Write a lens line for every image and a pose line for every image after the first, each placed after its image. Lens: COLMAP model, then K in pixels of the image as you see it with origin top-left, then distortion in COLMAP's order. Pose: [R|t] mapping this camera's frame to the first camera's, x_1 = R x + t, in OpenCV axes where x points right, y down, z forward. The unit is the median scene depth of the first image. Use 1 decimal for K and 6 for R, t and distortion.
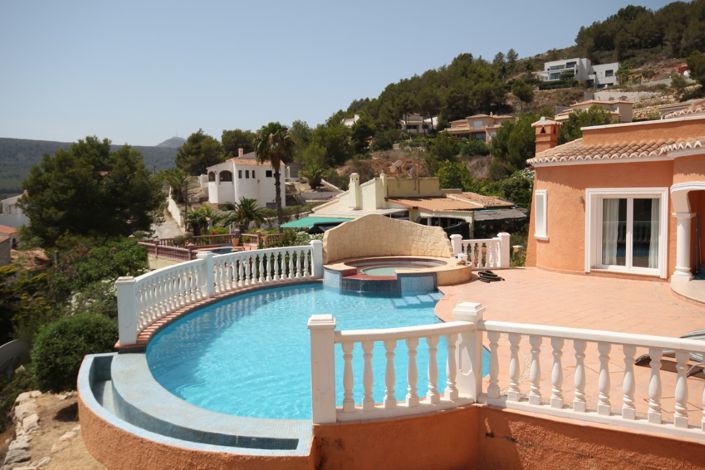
lens RADIAL K [[638.1, 0, 352.5], [0, 638.1, 235.0], [0, 0, 1]] dist [-0.014277, 0.158213]
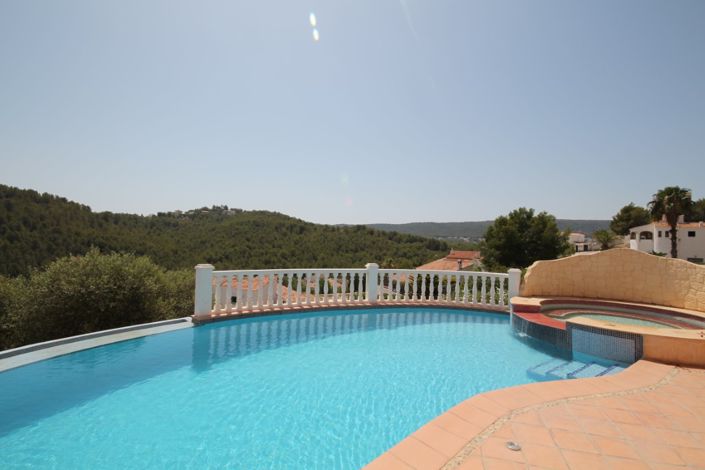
lens RADIAL K [[332.7, 0, 352.3], [0, 332.7, 244.0], [0, 0, 1]] dist [-0.001745, -0.000126]
pose [[0.544932, 0.034230, -0.837781, 0.074505], [-0.097849, 0.994936, -0.022994, 0.001839], [0.832751, 0.094506, 0.545522, 0.181244]]
